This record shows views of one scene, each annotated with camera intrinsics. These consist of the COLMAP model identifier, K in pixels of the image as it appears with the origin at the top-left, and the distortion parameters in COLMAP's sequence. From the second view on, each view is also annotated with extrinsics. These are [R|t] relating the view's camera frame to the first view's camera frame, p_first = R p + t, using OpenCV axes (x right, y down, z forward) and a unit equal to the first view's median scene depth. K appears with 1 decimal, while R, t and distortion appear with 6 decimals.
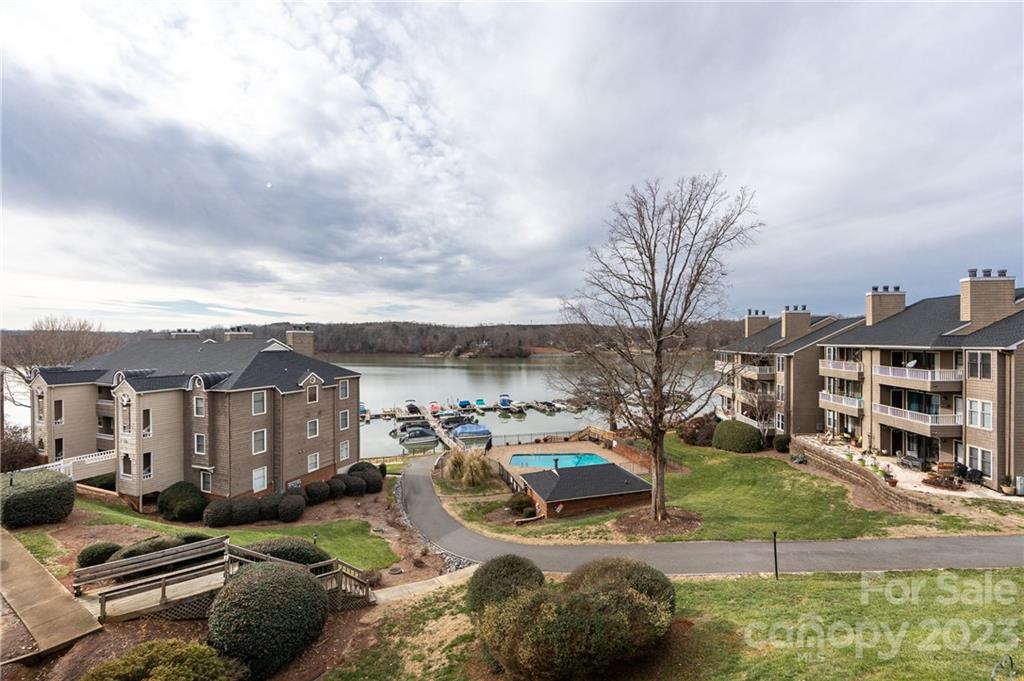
lens RADIAL K [[411.5, 0, 511.1], [0, 411.5, 341.2], [0, 0, 1]] dist [-0.002992, -0.000522]
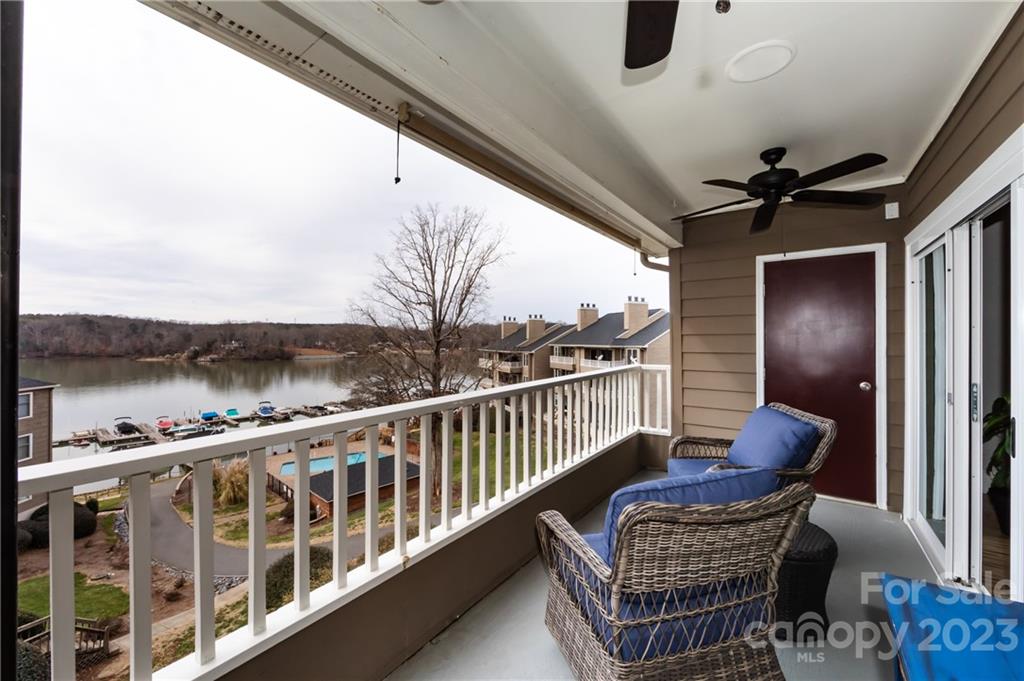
lens RADIAL K [[411.5, 0, 503.4], [0, 411.5, 338.5], [0, 0, 1]] dist [-0.002992, -0.000522]
pose [[0.865730, 0.008142, 0.500445, -0.057011], [-0.003693, 0.999944, -0.009881, 0.002586], [-0.500498, 0.006706, 0.865712, -0.093103]]
